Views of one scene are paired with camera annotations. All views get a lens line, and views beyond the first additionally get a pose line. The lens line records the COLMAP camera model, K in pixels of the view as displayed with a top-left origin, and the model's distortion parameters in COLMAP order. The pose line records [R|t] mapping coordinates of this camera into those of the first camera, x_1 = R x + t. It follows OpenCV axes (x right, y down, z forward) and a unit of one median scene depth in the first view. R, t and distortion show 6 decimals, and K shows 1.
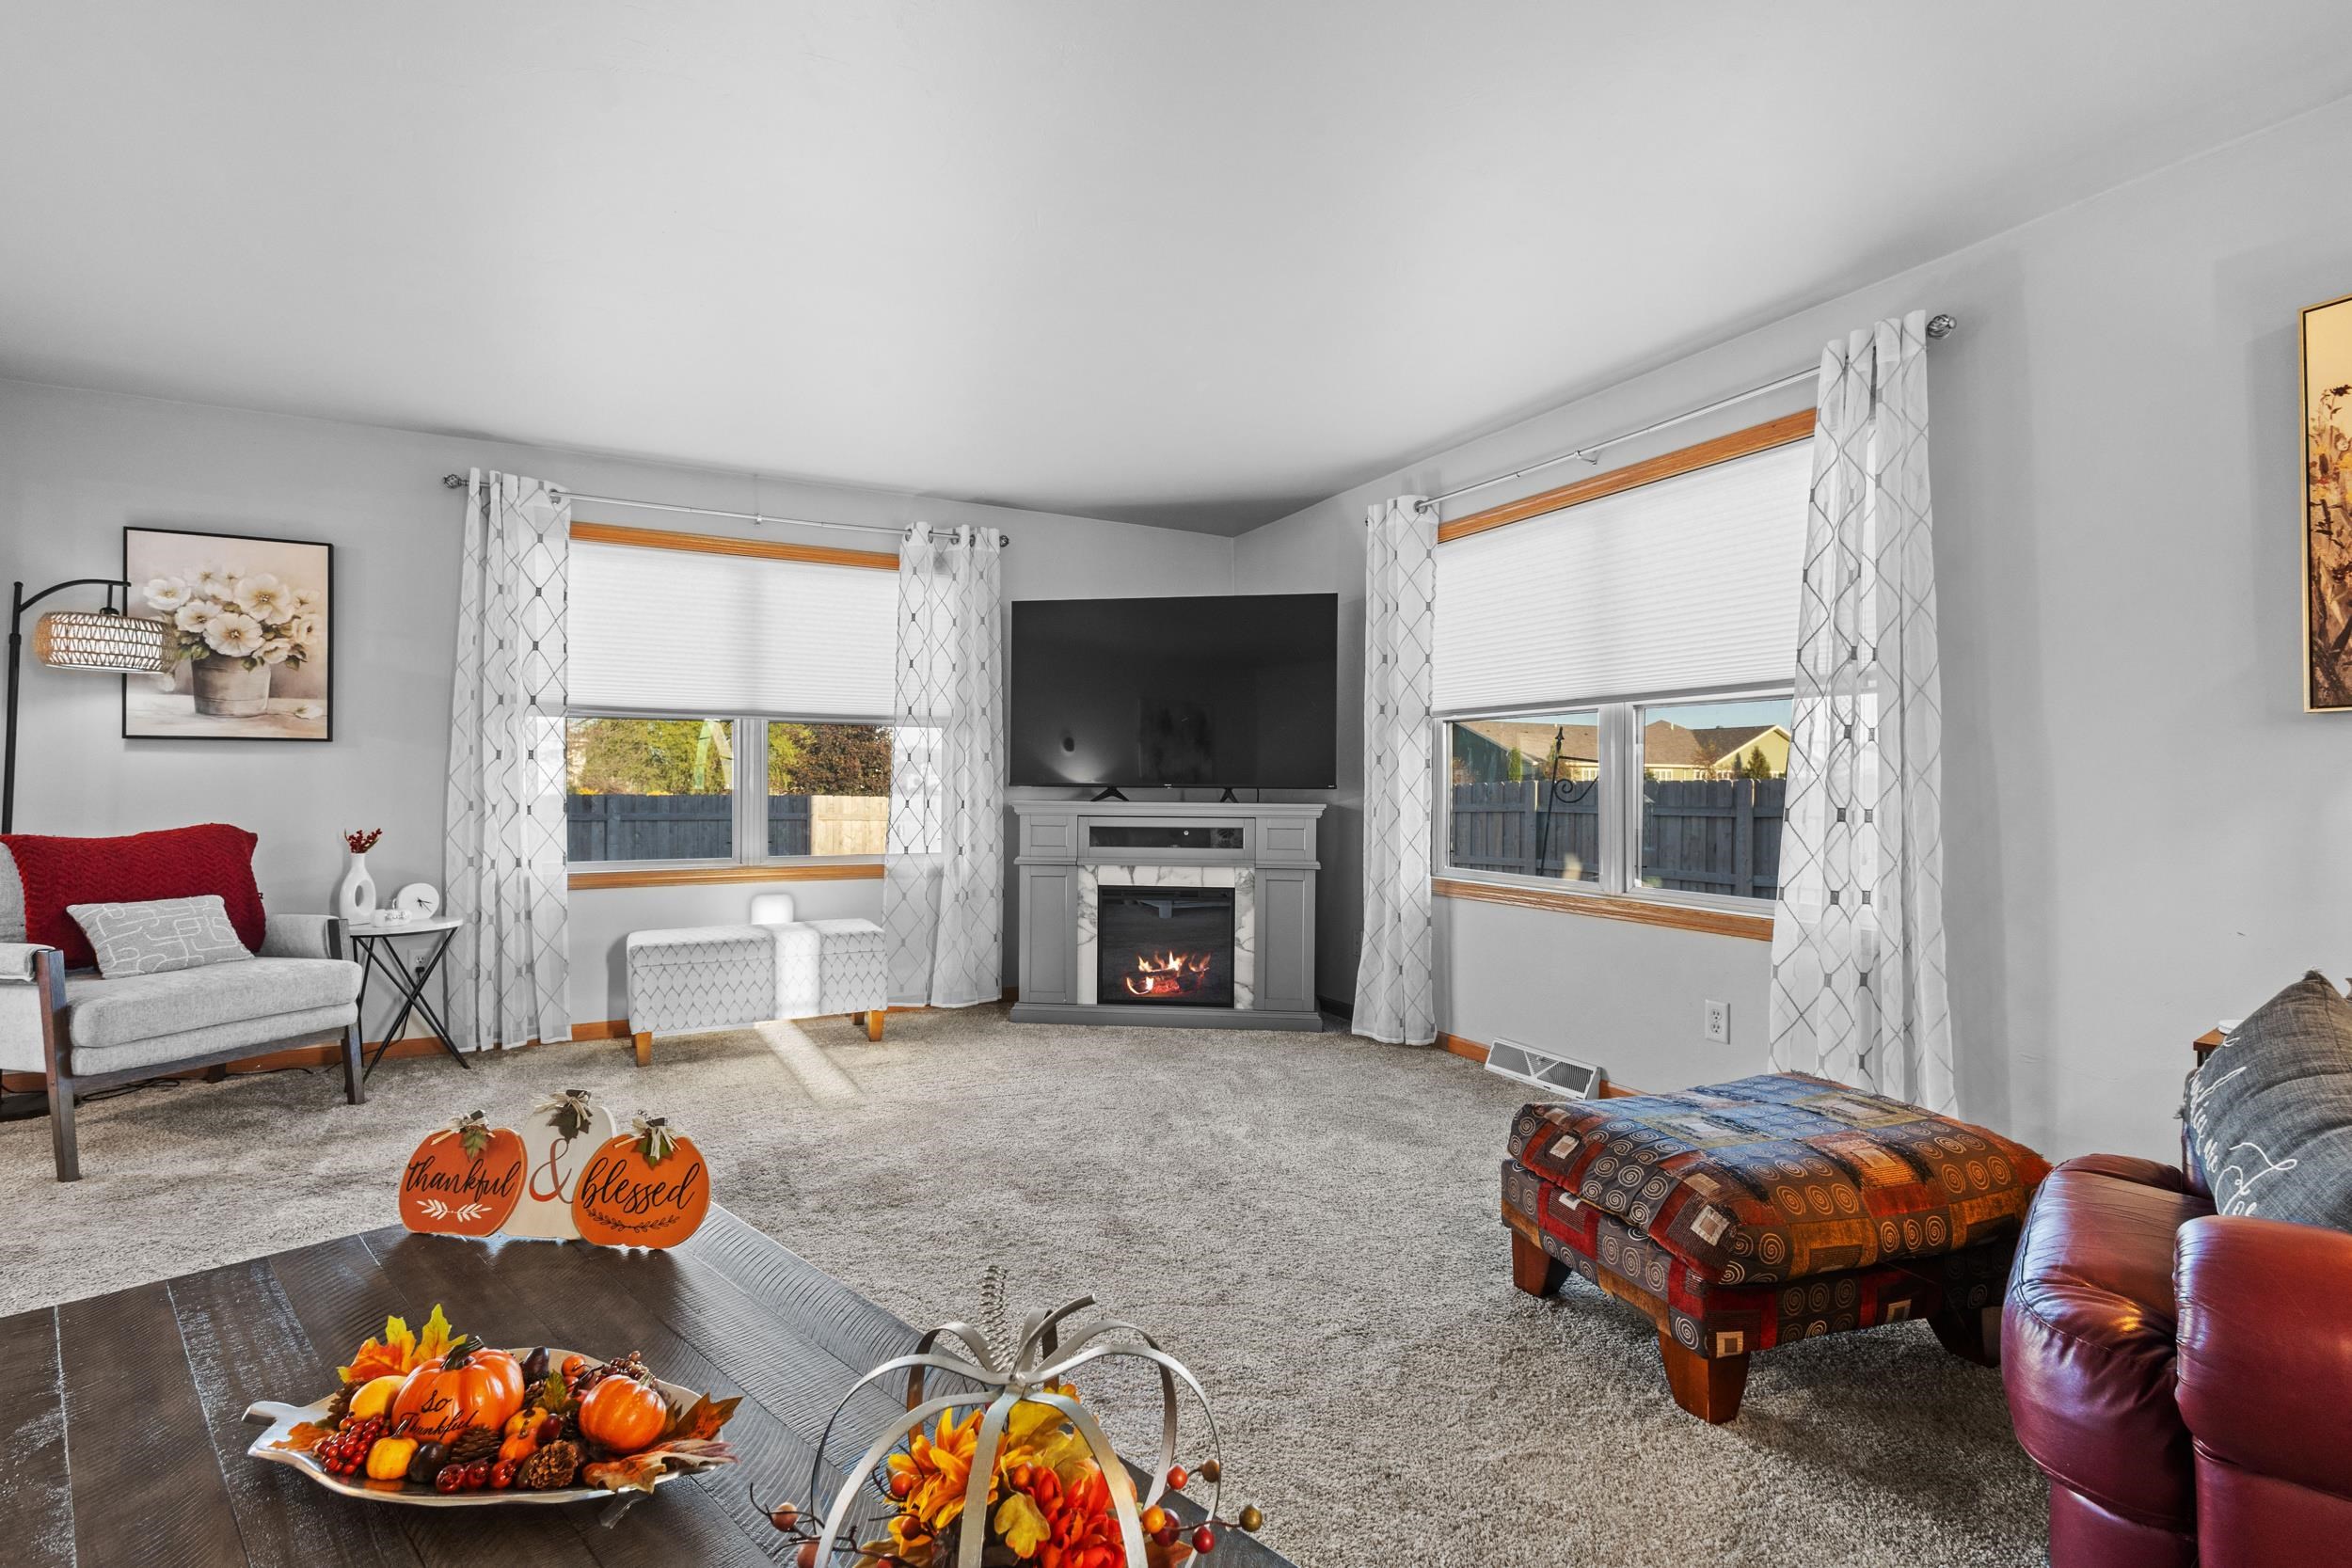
lens RADIAL K [[1081.1, 0, 1173.8], [0, 1081.1, 783.0], [0, 0, 1]] dist [0.010211, -0.003097]
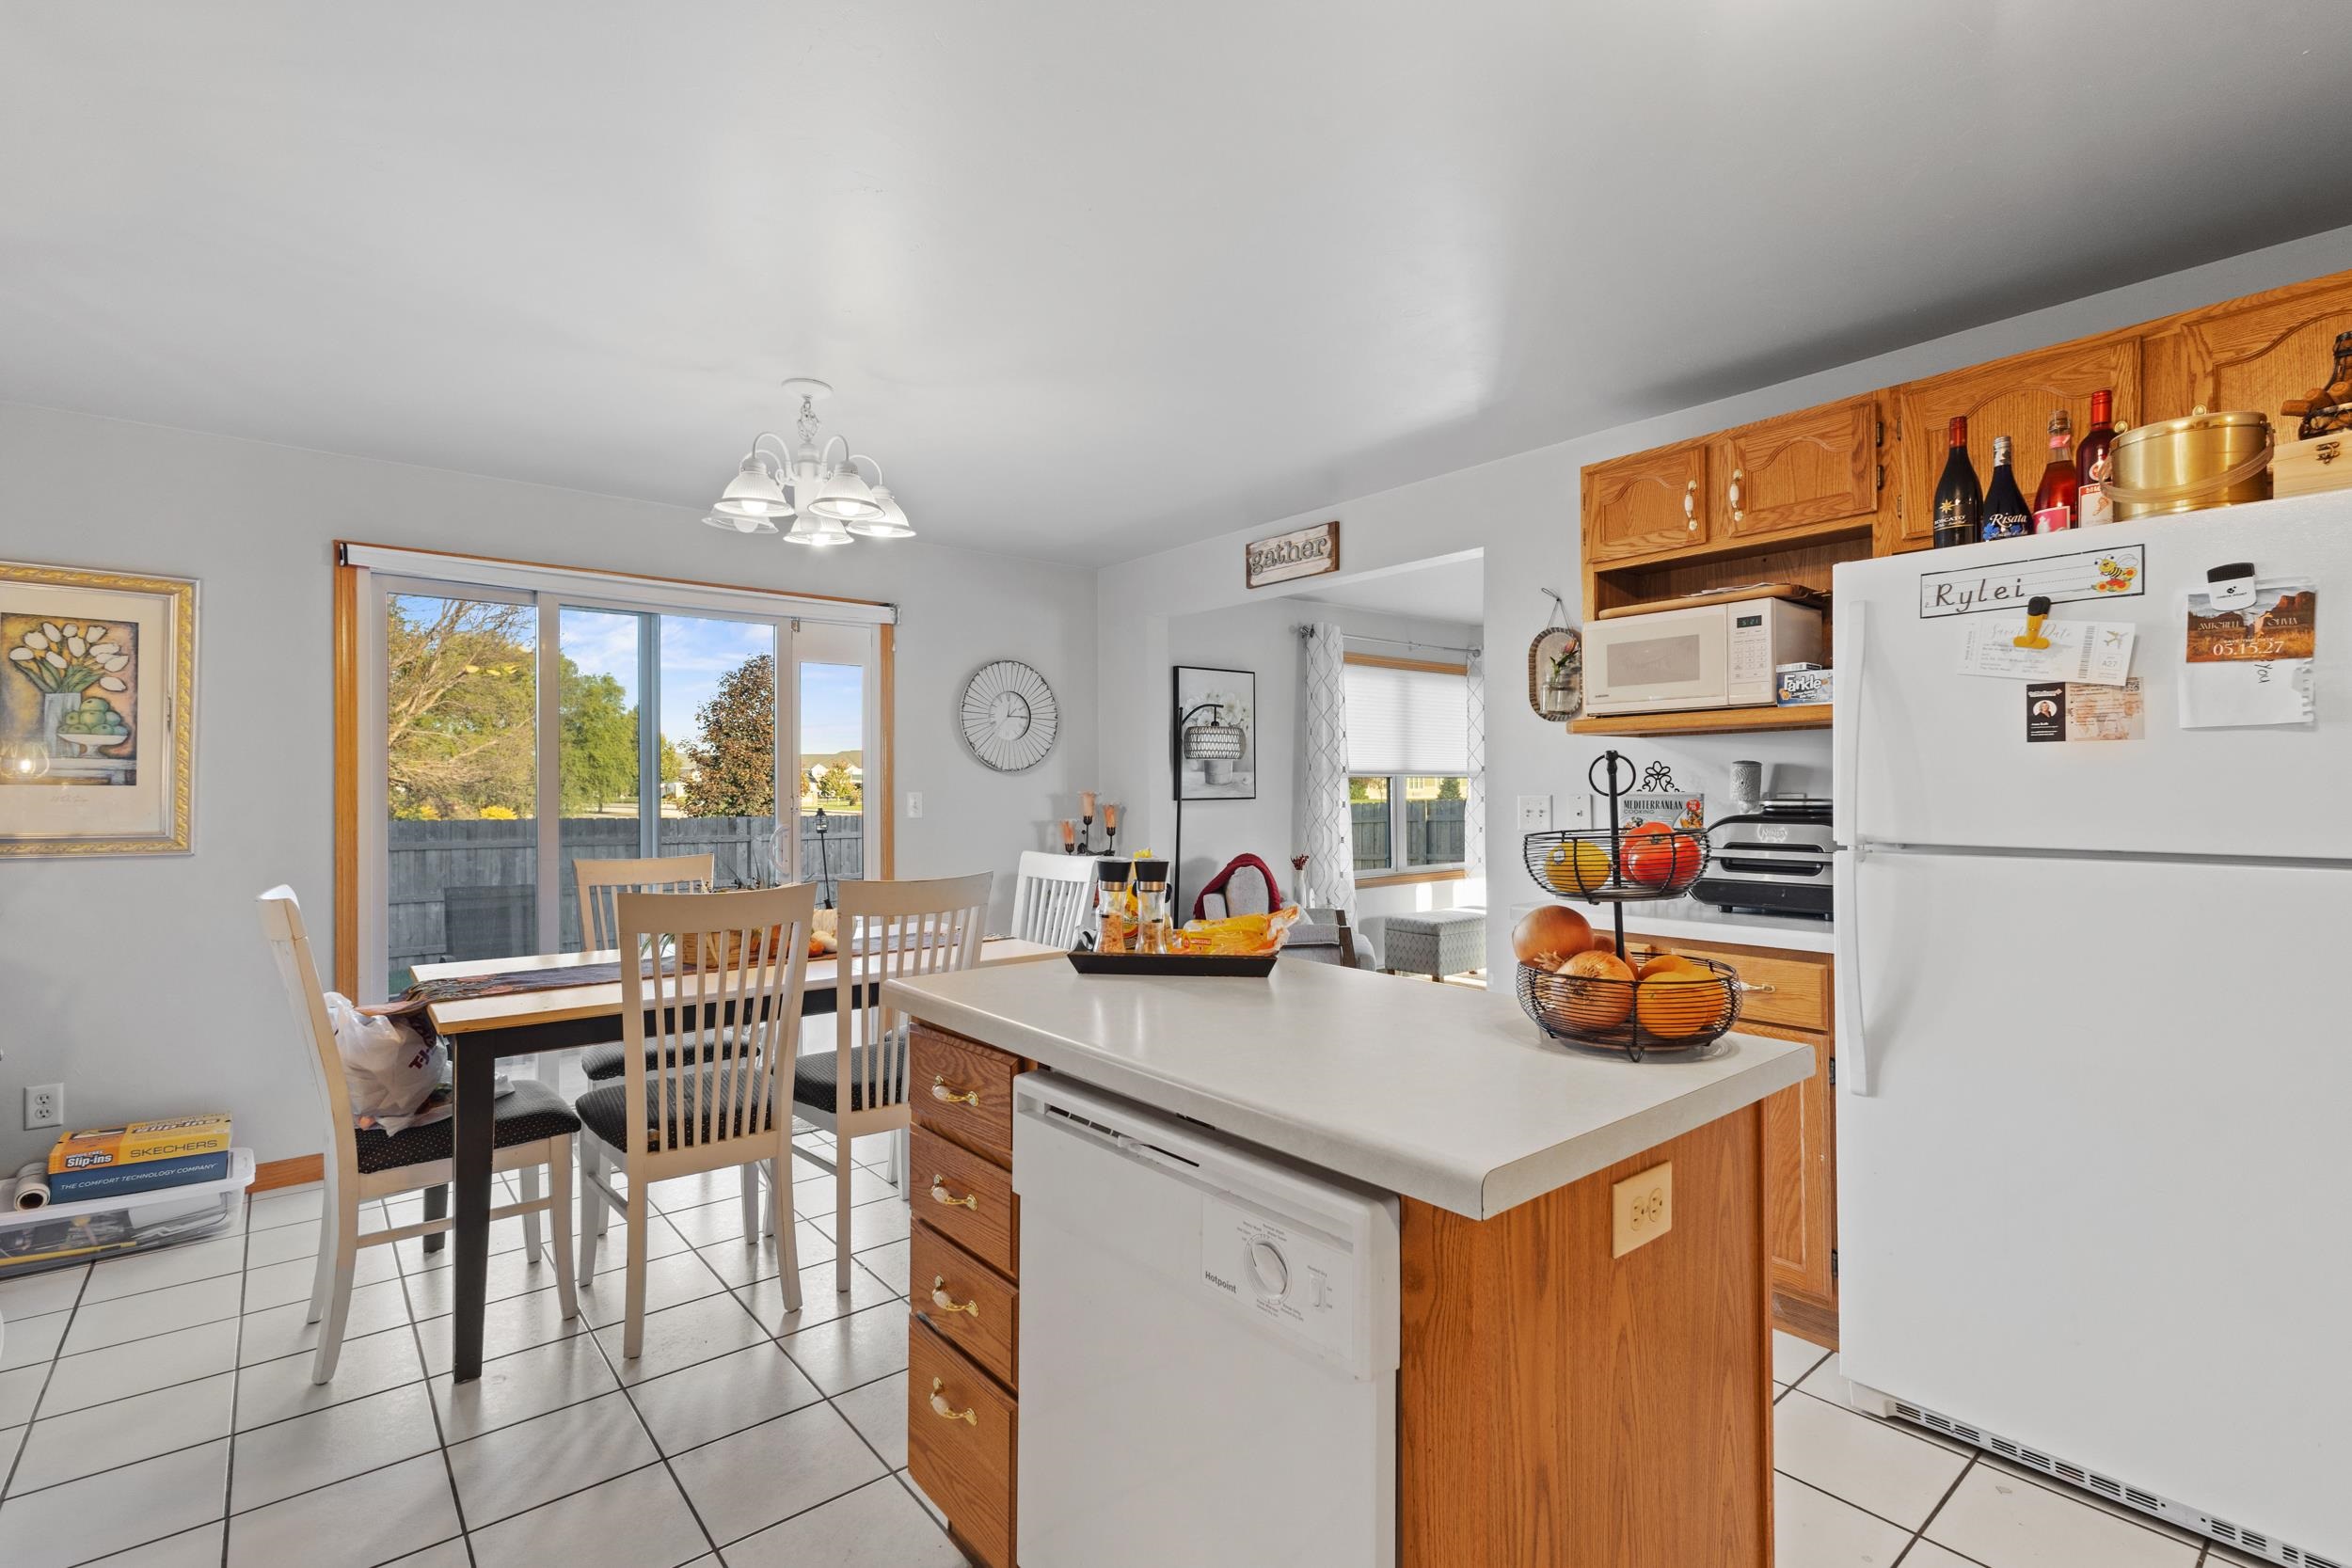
lens RADIAL K [[1081.1, 0, 1171.3], [0, 1081.1, 785.6], [0, 0, 1]] dist [0.010211, -0.003097]
pose [[0.978416, -0.010026, 0.206401, -1.146933], [0.010245, 0.999948, 0.000007, -0.055390], [-0.206391, 0.002107, 0.978467, -0.463333]]
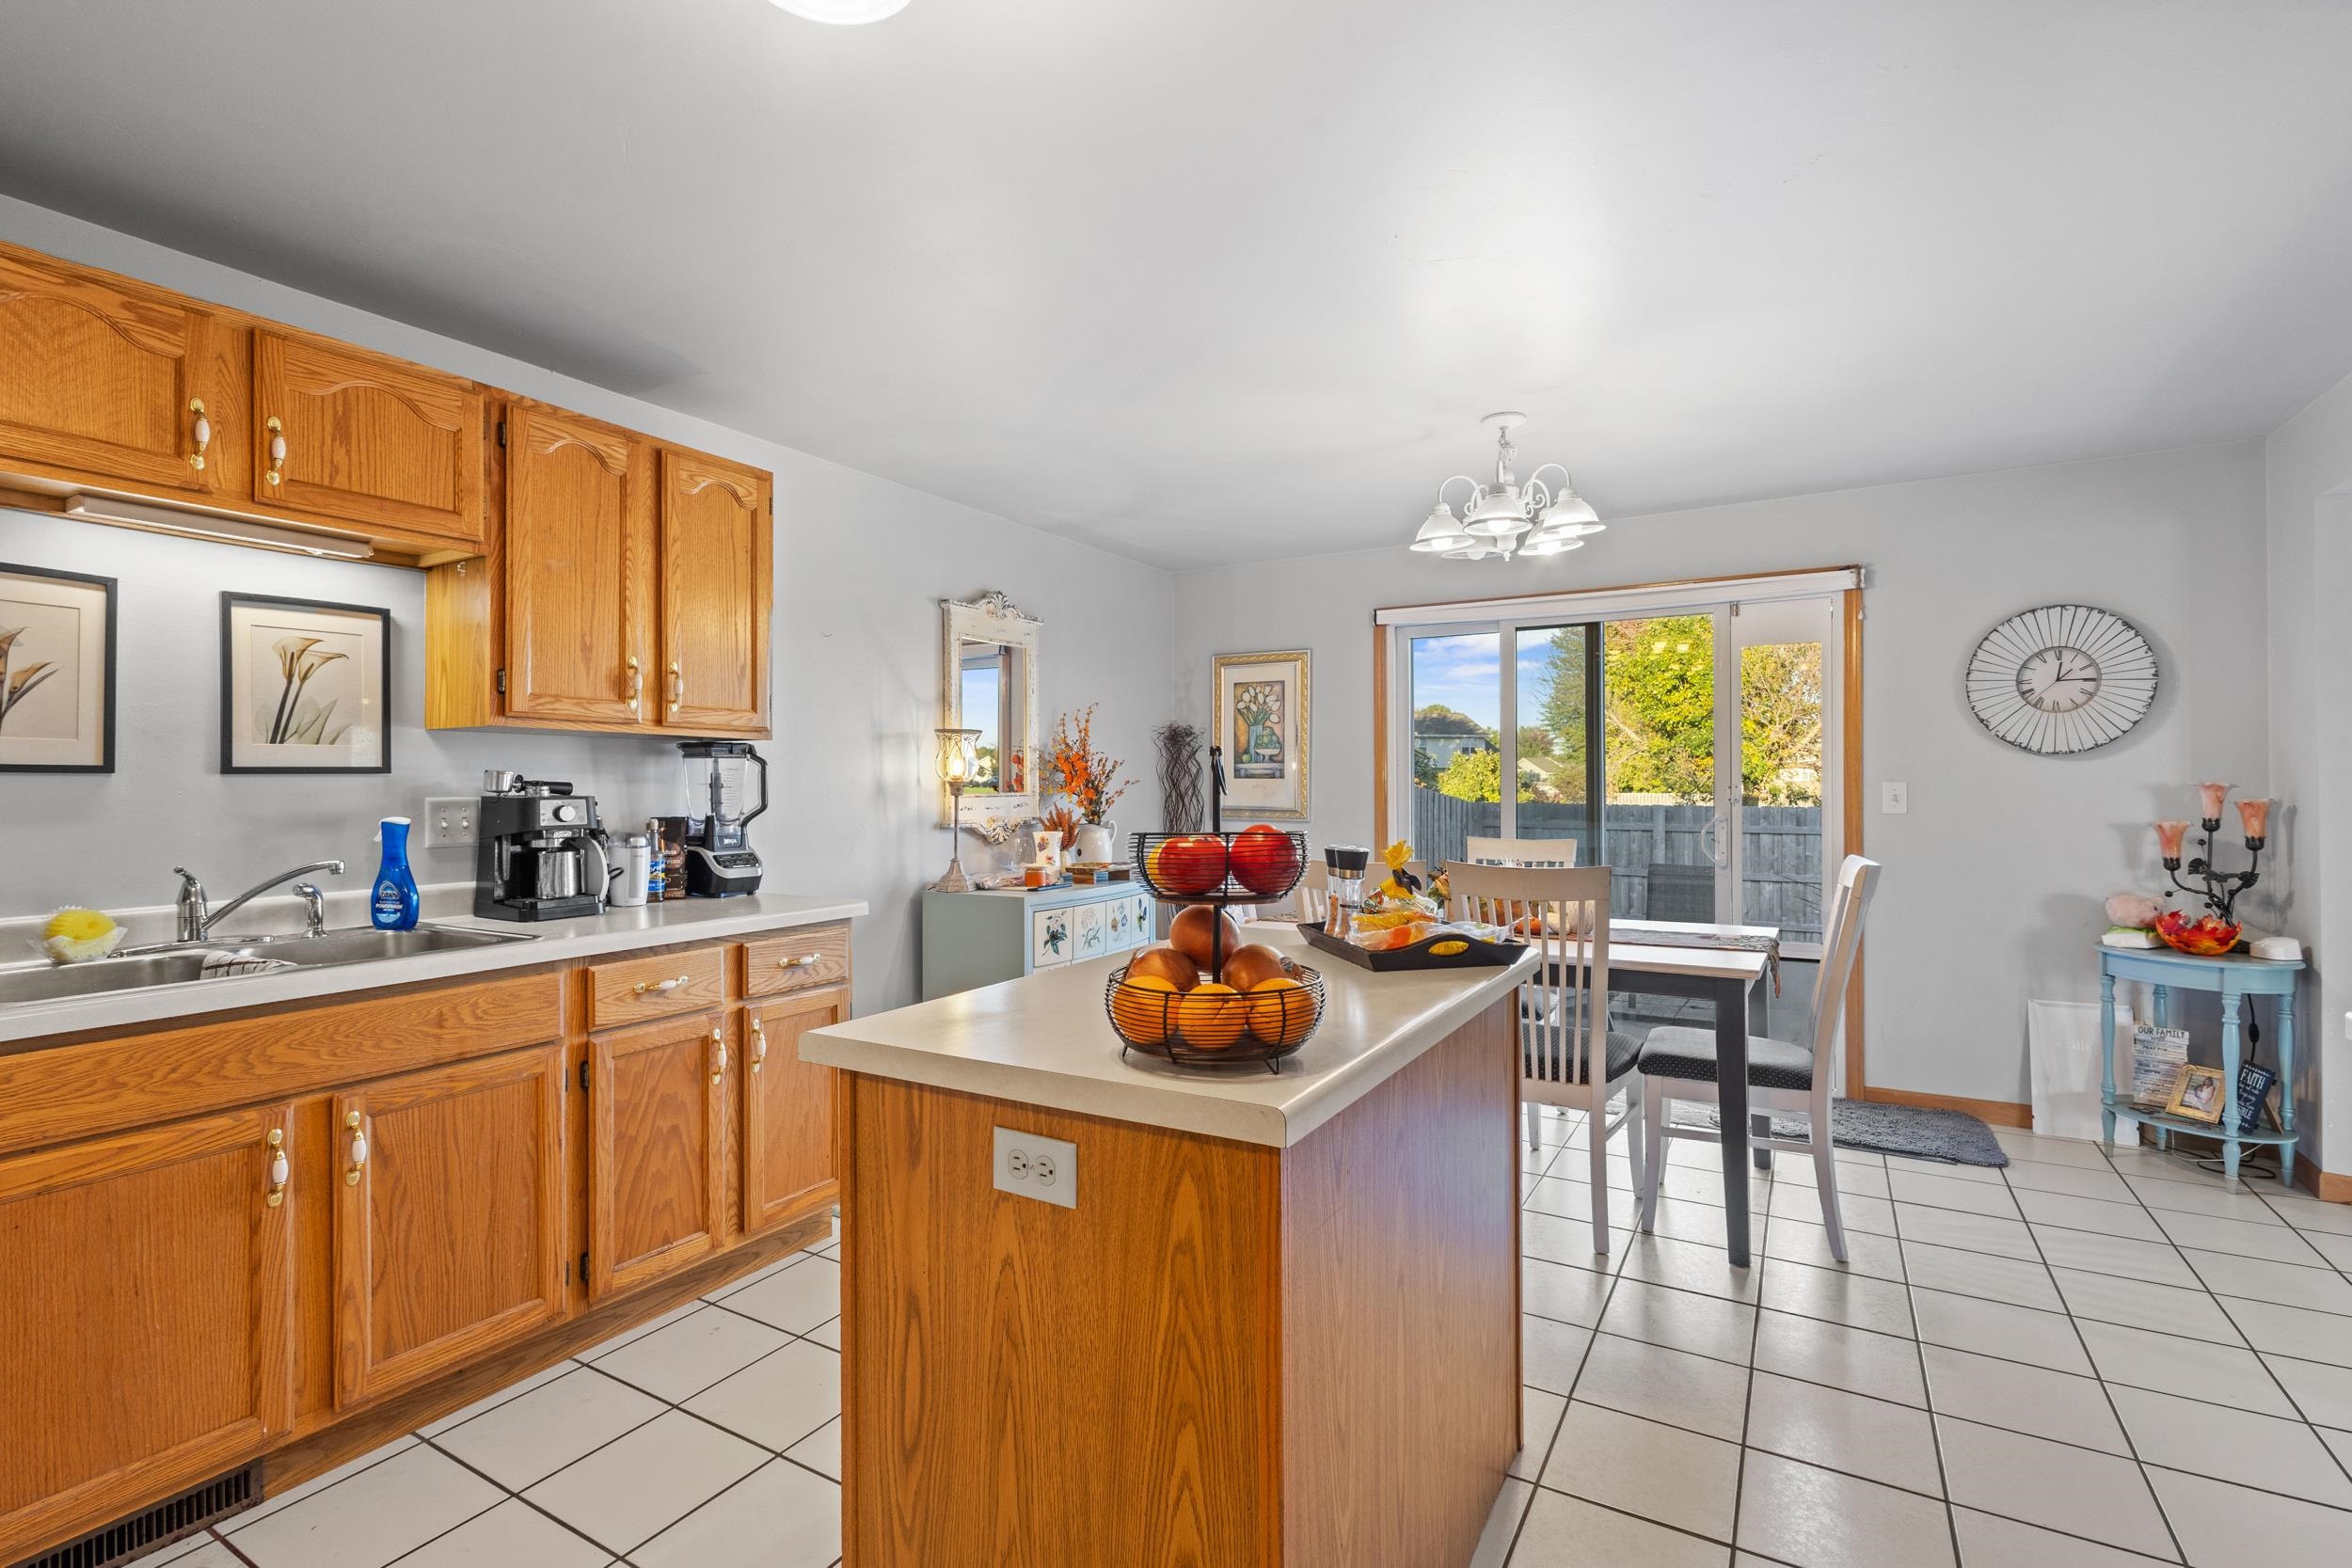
lens RADIAL K [[1081.1, 0, 1163.8], [0, 1081.1, 787.3], [0, 0, 1]] dist [0.010211, -0.003097]
pose [[0.524443, -0.006527, -0.851421, -0.691151], [0.010545, 0.999944, -0.001171, -0.052901], [0.851381, -0.008364, 0.524482, -0.345403]]
